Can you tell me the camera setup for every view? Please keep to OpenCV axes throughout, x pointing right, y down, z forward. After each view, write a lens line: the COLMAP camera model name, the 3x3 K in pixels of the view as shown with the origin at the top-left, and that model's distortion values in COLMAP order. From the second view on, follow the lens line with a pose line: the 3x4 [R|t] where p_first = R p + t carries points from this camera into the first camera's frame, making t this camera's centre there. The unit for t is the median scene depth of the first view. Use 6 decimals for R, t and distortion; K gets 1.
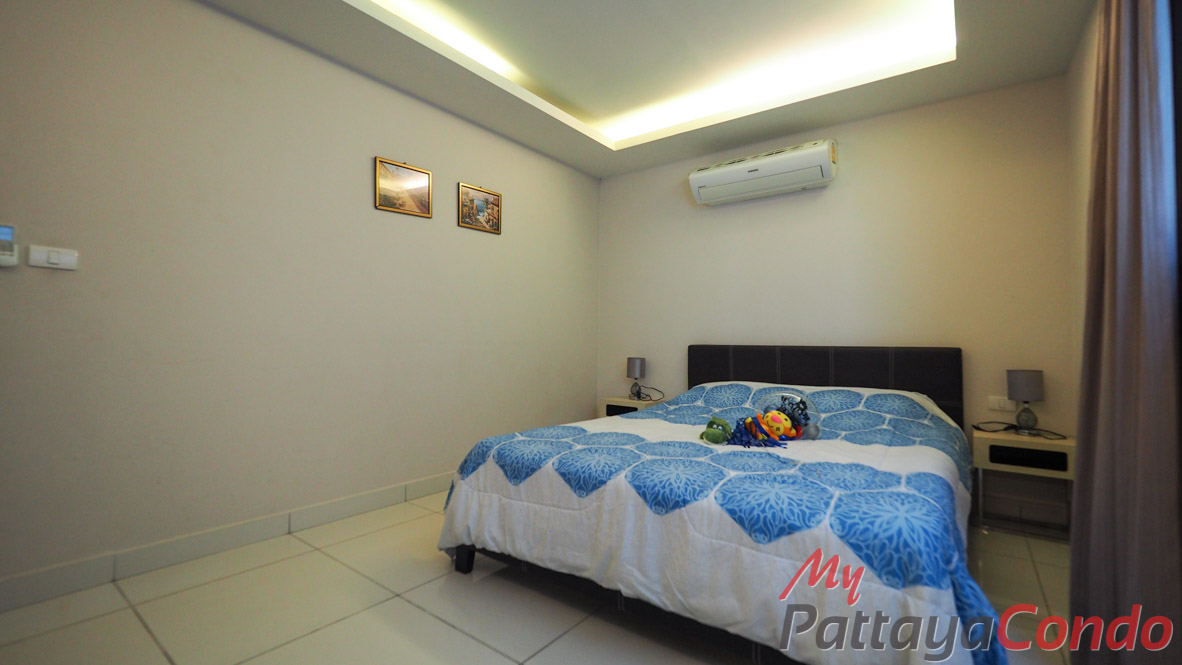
lens RADIAL K [[503.5, 0, 580.4], [0, 503.5, 326.6], [0, 0, 1]] dist [-0.001353, -0.000860]
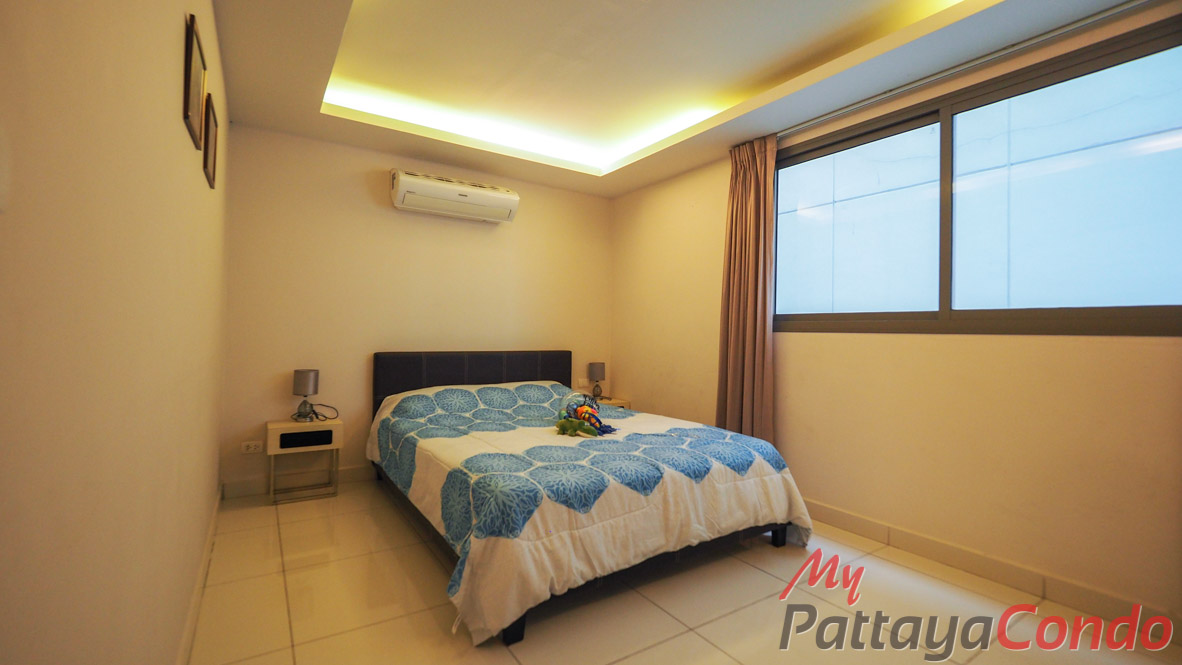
lens RADIAL K [[503.5, 0, 580.4], [0, 503.5, 326.6], [0, 0, 1]] dist [-0.001353, -0.000860]
pose [[0.326307, 0.006499, 0.945242, -1.108454], [-0.043058, 0.999041, 0.007994, -0.074144], [-0.944283, -0.043308, 0.326274, 0.687481]]
